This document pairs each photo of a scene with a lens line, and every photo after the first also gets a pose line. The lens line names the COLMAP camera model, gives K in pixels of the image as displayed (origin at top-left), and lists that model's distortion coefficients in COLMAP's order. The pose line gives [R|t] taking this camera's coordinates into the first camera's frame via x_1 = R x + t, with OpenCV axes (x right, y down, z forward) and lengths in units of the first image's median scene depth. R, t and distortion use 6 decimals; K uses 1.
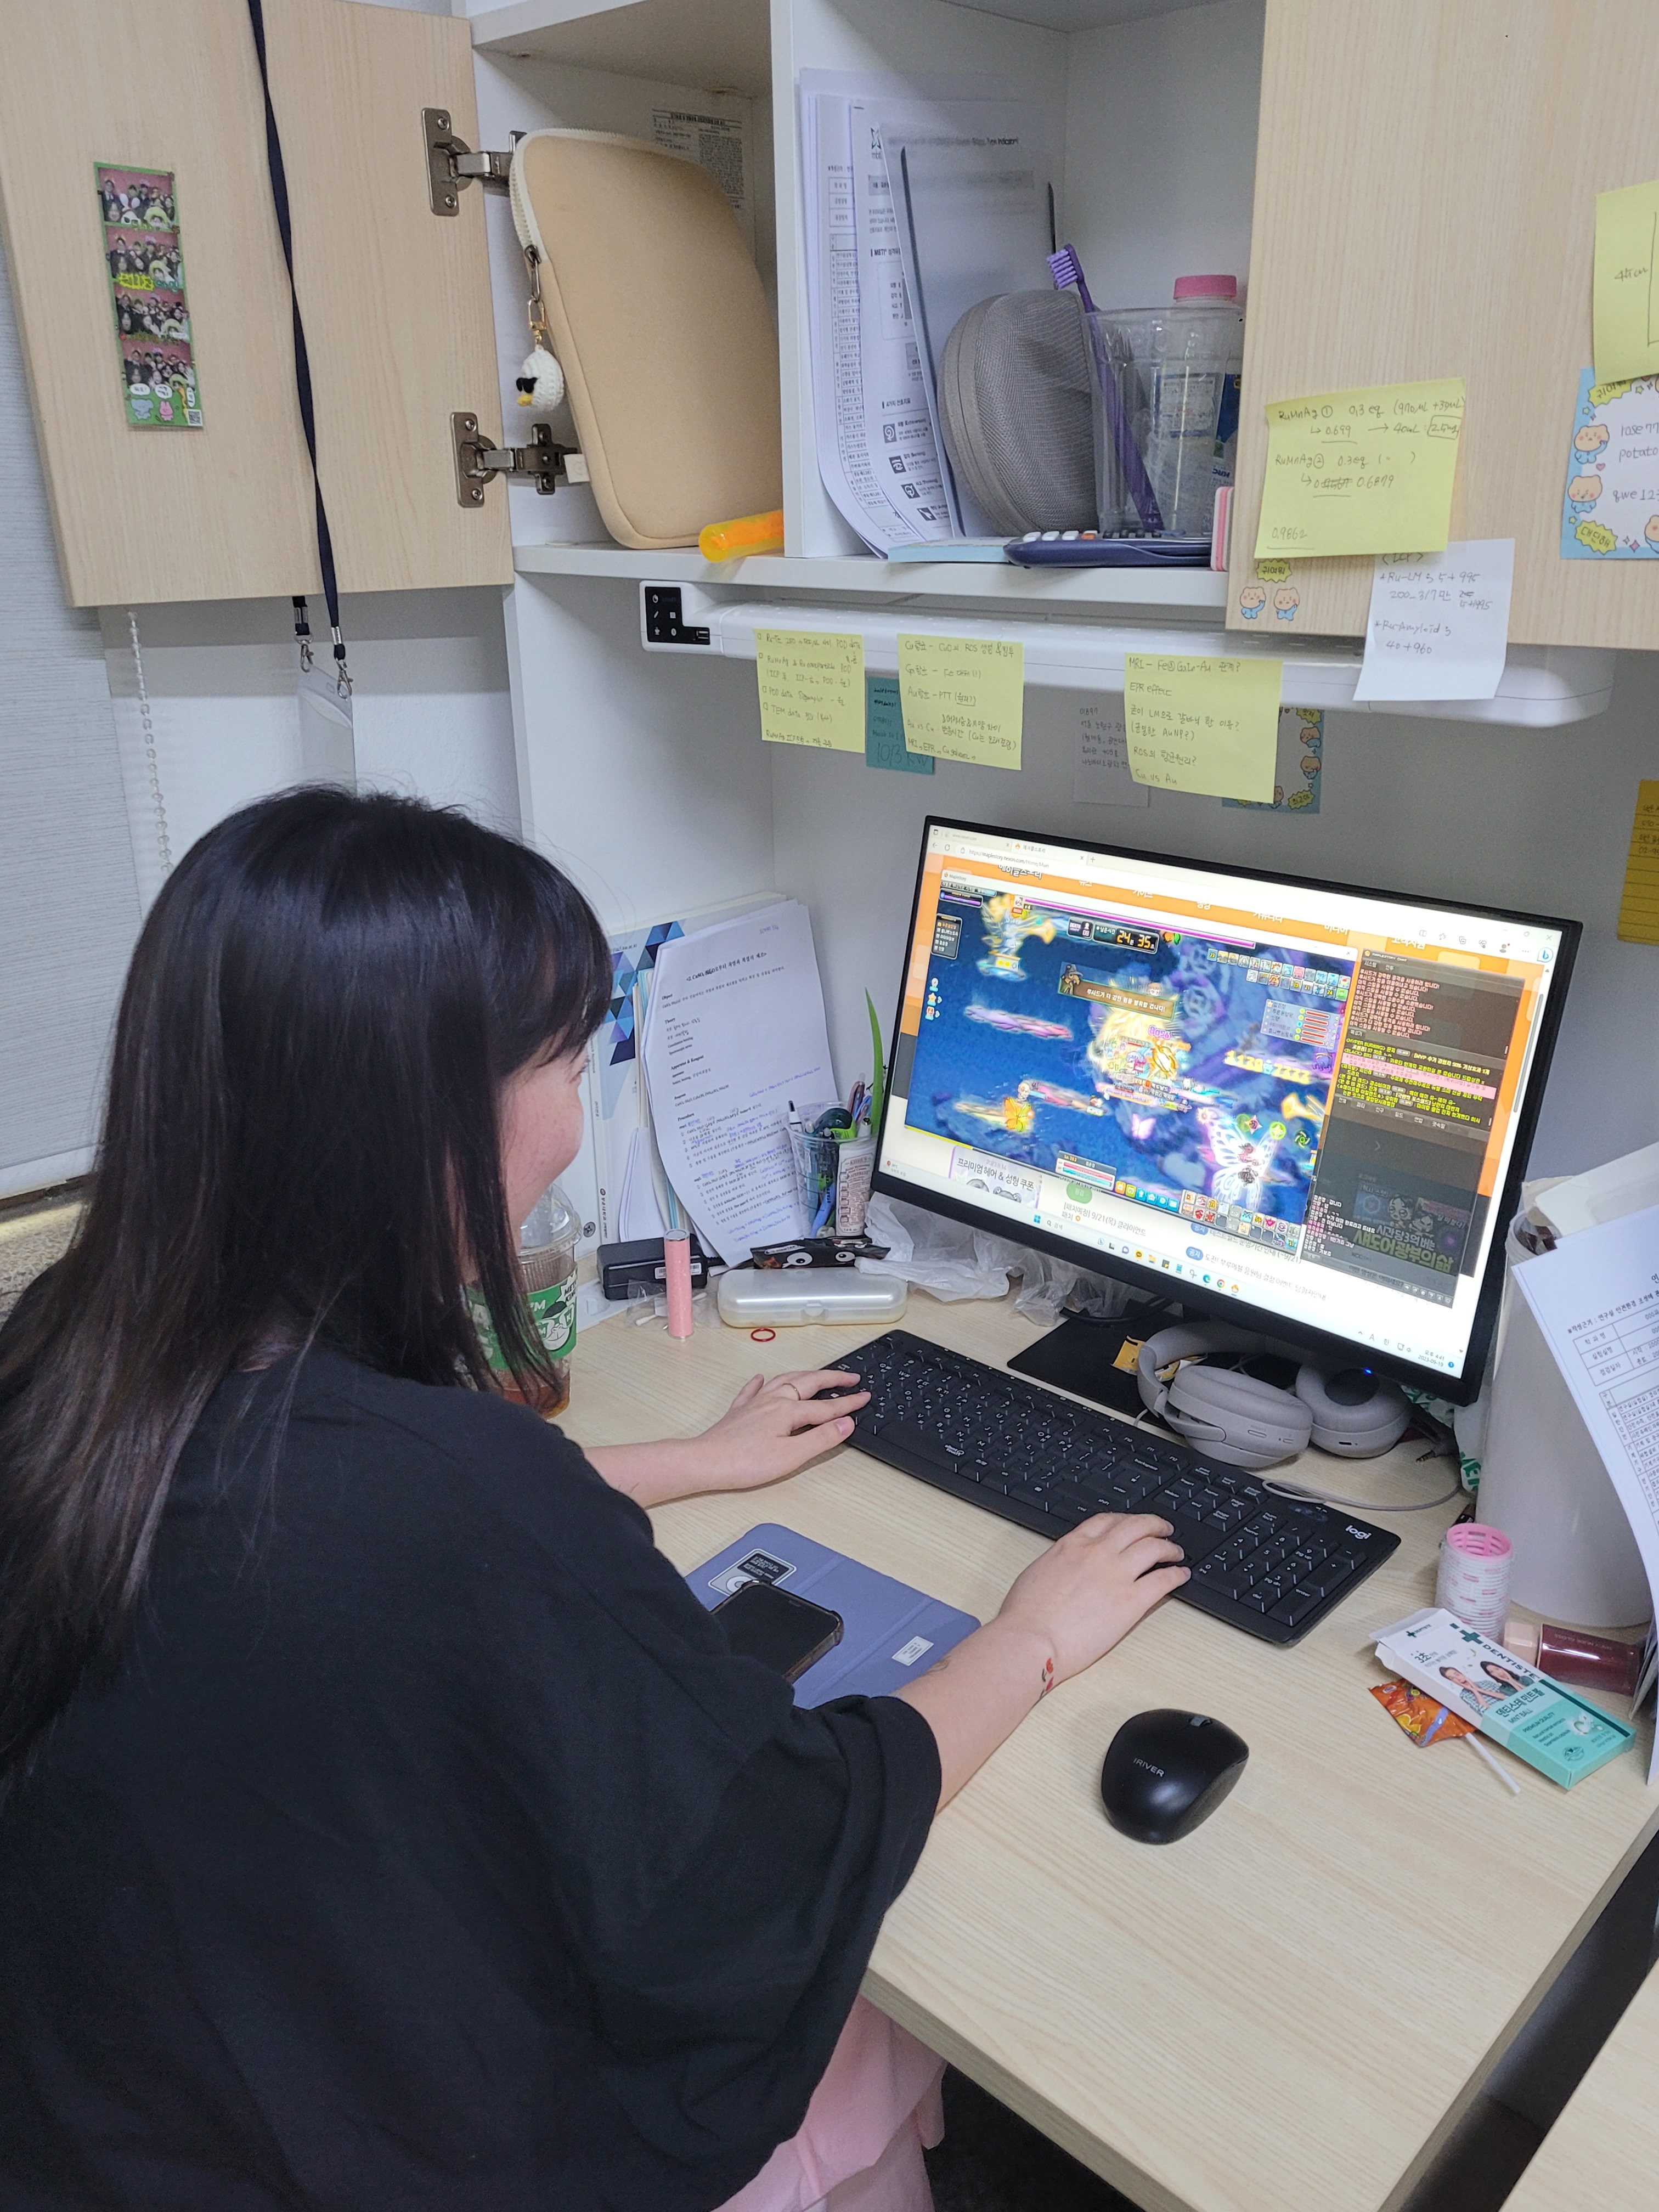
lens RADIAL K [[1750.3, 0, 829.5], [0, 1750.3, 1106.0], [0, 0, 1]] dist [0.040724, -0.006920]
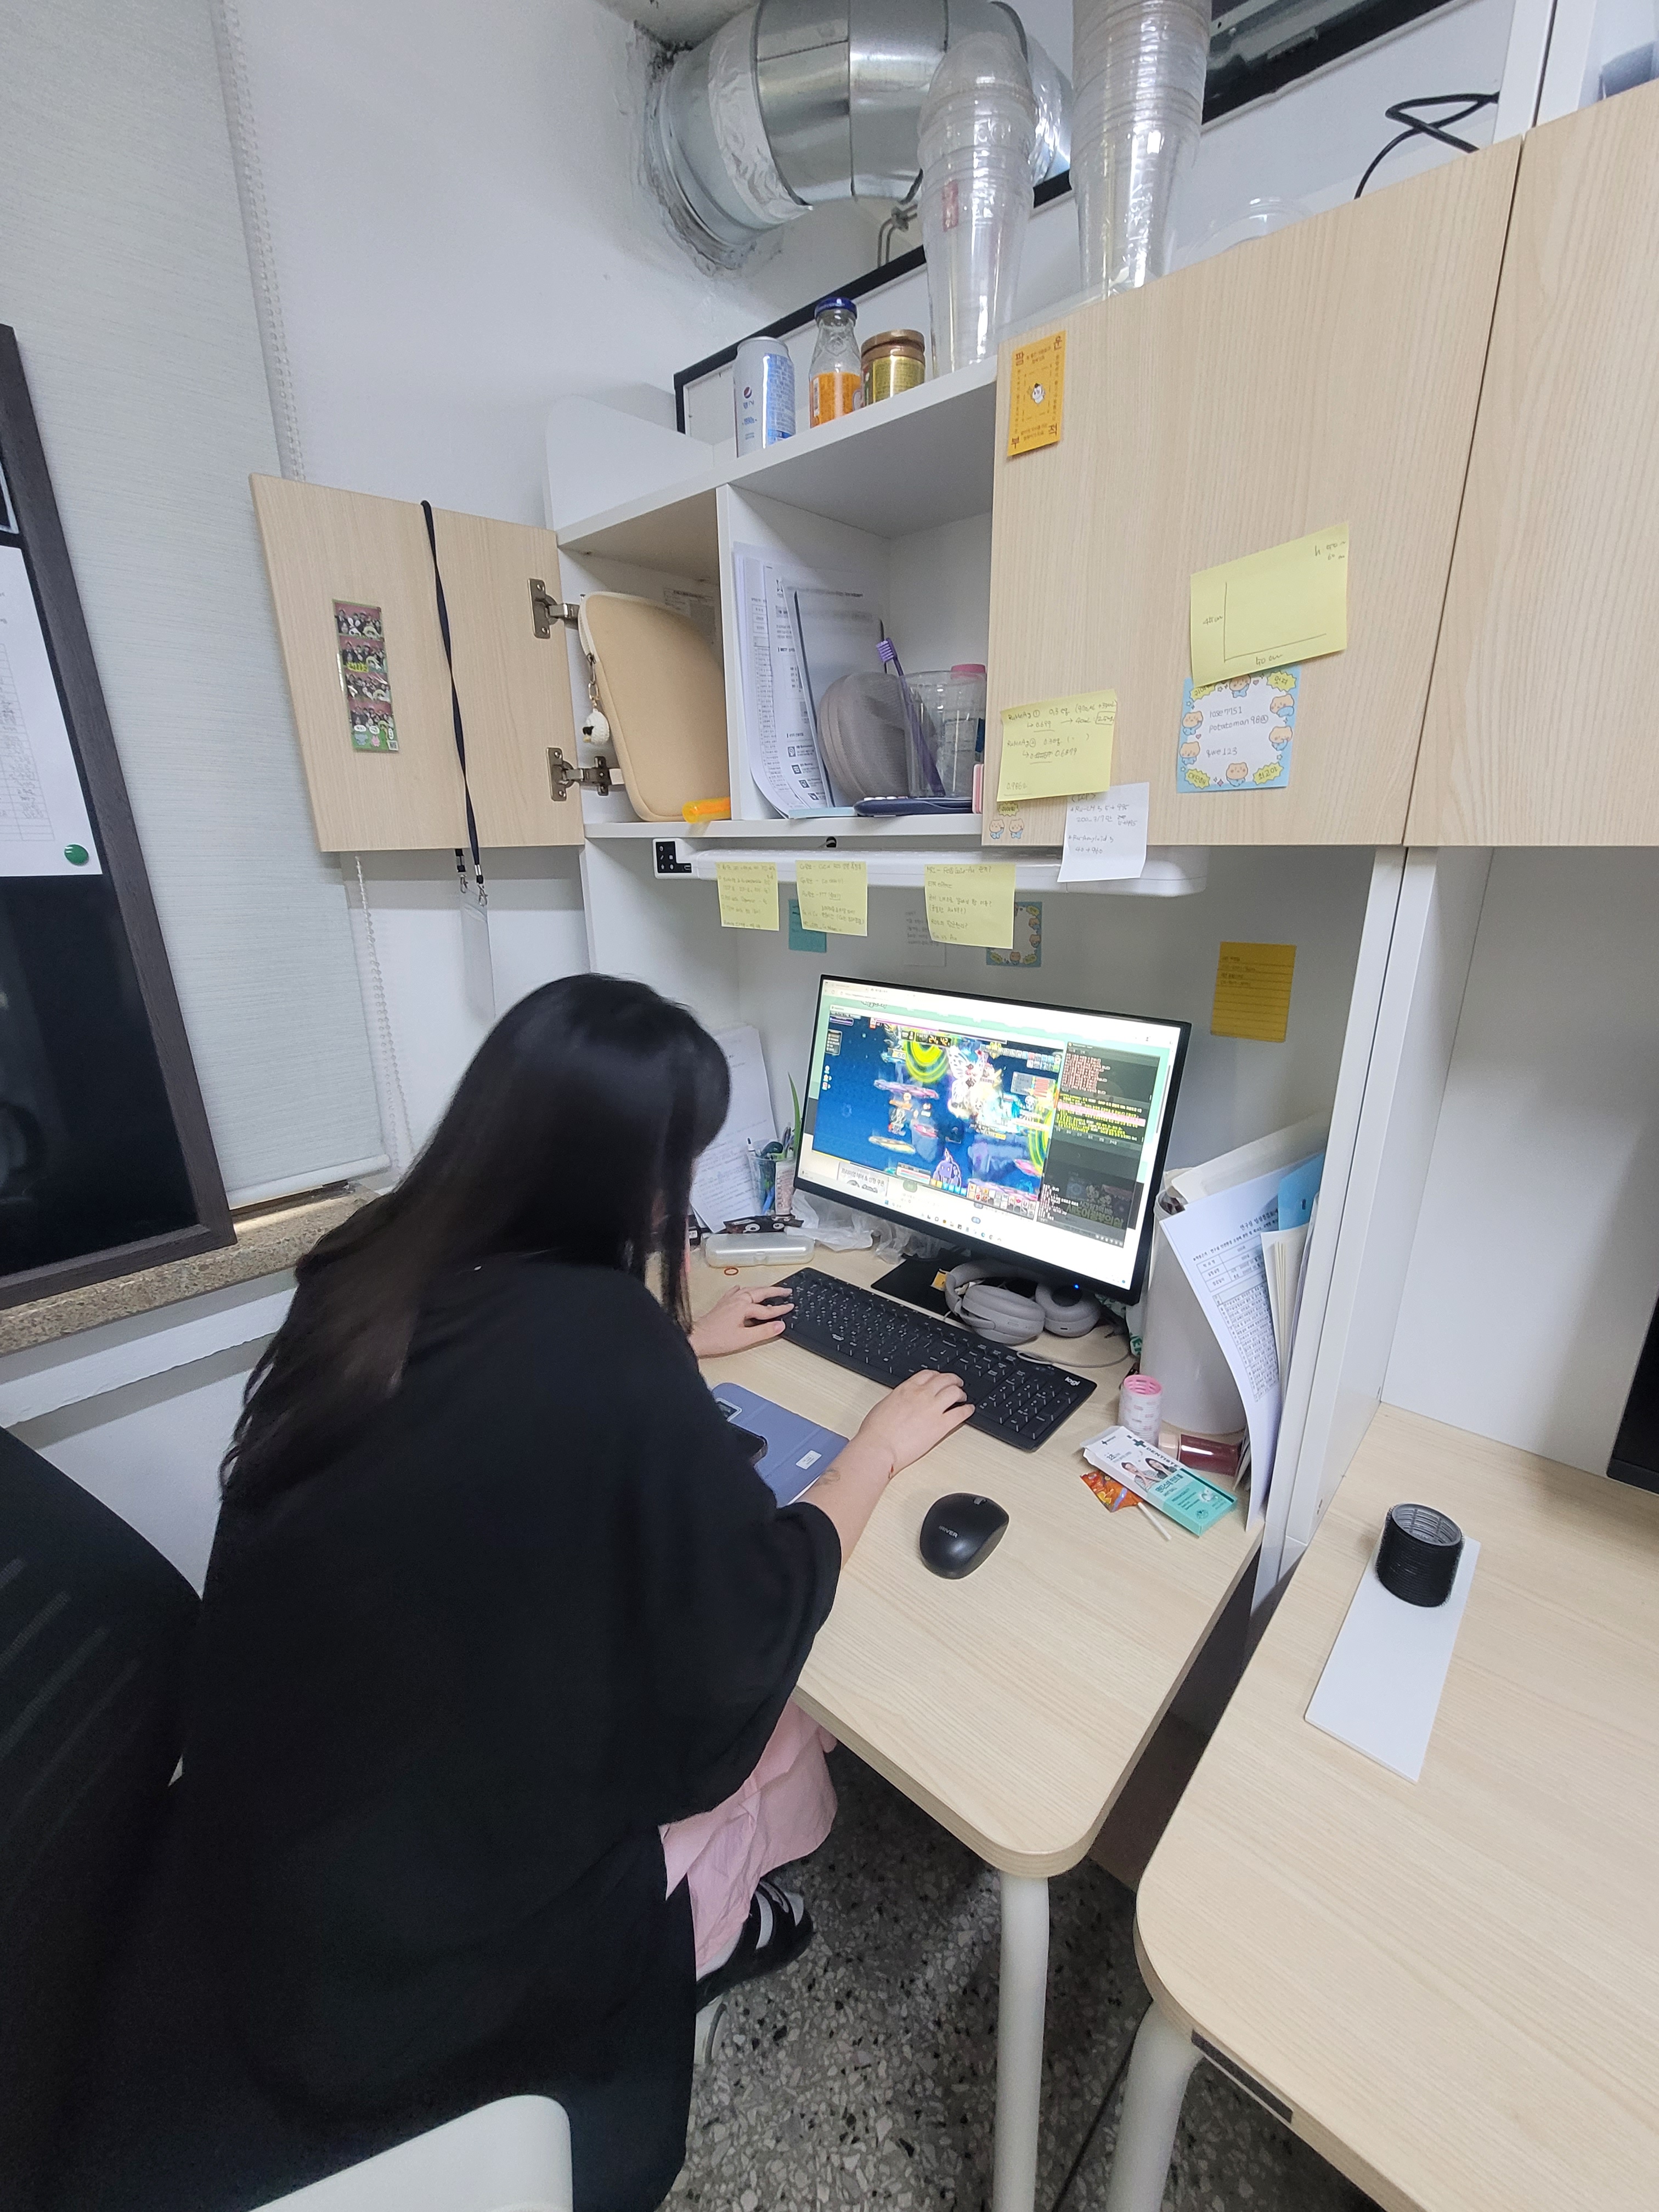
lens RADIAL K [[889.7, 0, 820.8], [0, 889.7, 1117.2], [0, 0, 1]] dist [-0.001004, 0.000029]
pose [[0.999708, -0.010761, 0.021623, 0.039933], [0.011738, 0.998893, -0.045558, 0.022466], [-0.021109, 0.045798, 0.998728, 0.130194]]
